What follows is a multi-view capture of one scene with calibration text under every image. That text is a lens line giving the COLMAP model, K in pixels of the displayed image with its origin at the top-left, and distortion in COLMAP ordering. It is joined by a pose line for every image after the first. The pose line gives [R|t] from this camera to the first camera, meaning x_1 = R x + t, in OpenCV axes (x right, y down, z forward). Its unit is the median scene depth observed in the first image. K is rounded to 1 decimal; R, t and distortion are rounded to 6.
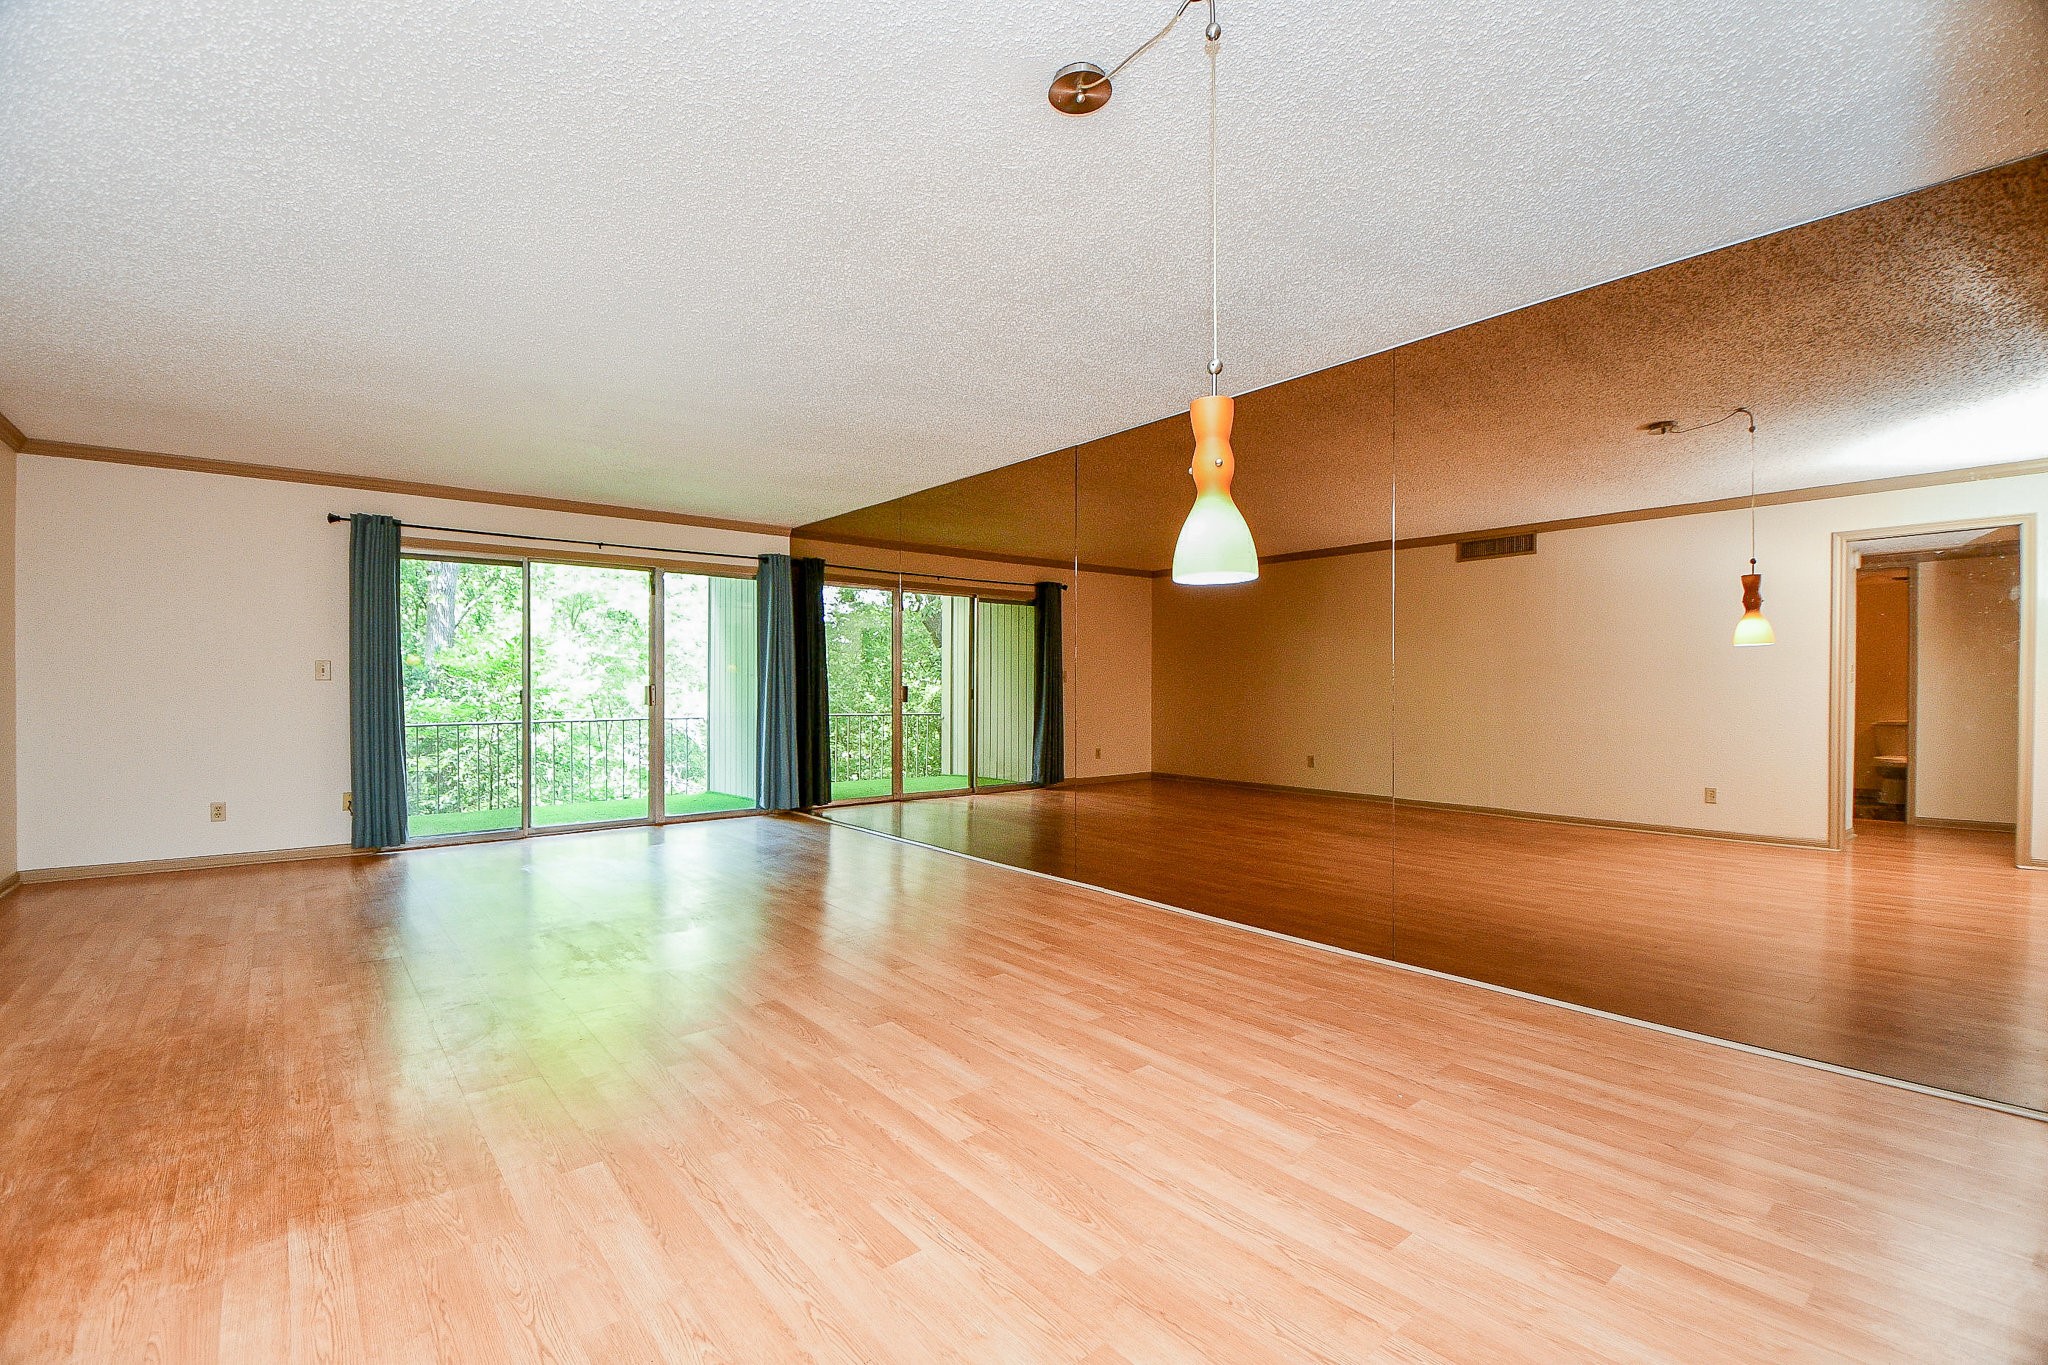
lens RADIAL K [[909.8, 0, 1029.4], [0, 909.8, 691.0], [0, 0, 1]] dist [-0.001059, -0.000584]
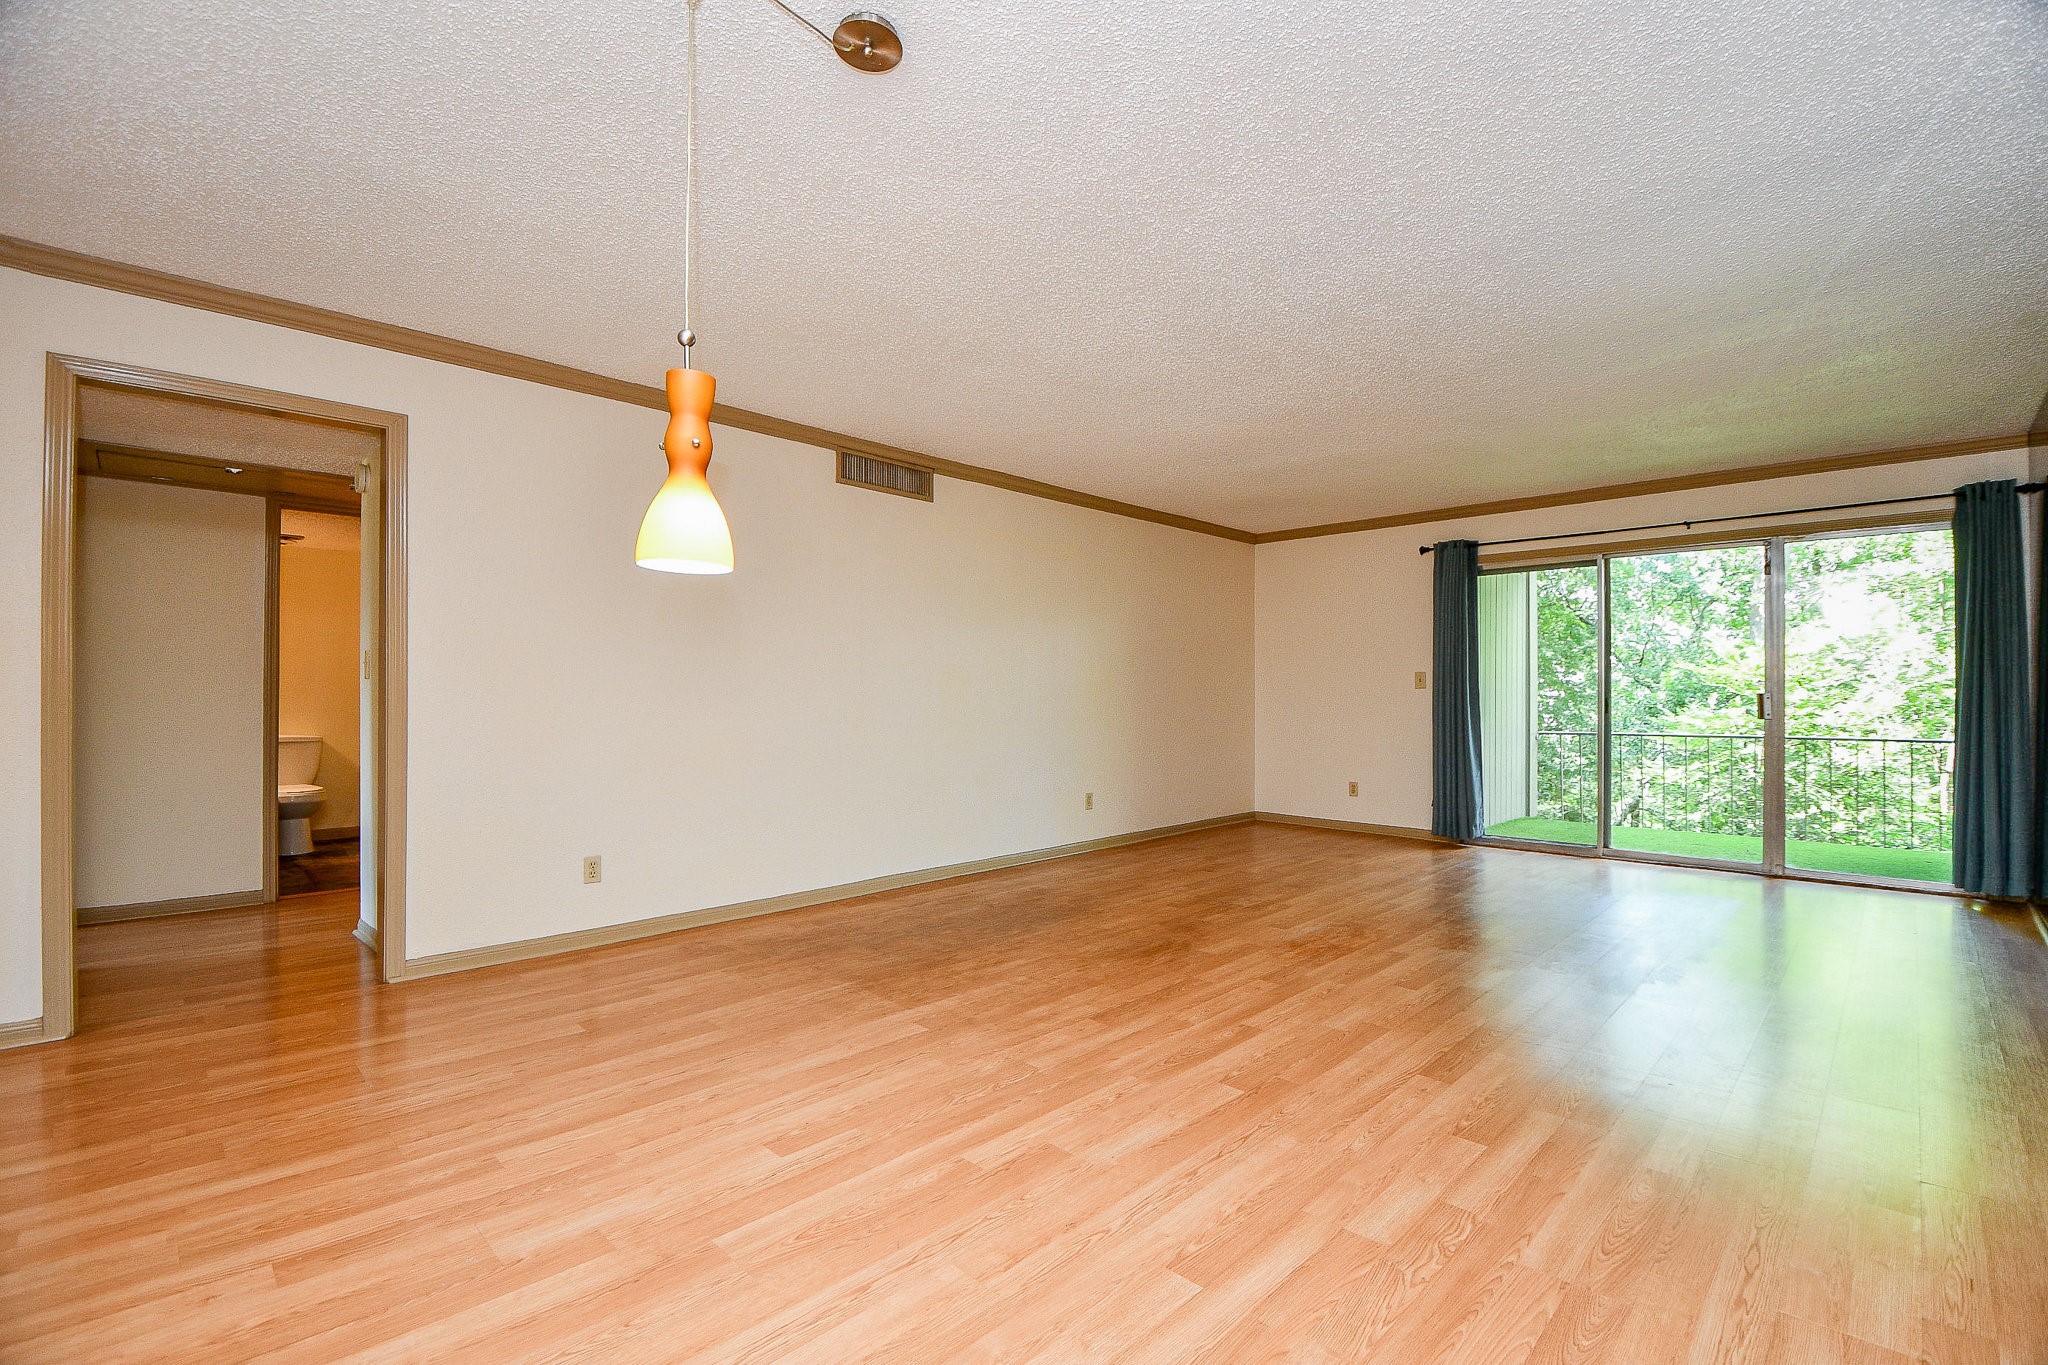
lens RADIAL K [[909.8, 0, 1029.4], [0, 909.8, 691.0], [0, 0, 1]] dist [-0.001059, -0.000584]
pose [[0.095680, -0.000836, -0.995412, 0.353292], [-0.009951, 0.999949, -0.001796, -0.001130], [0.995362, 0.010078, 0.095667, 0.383380]]
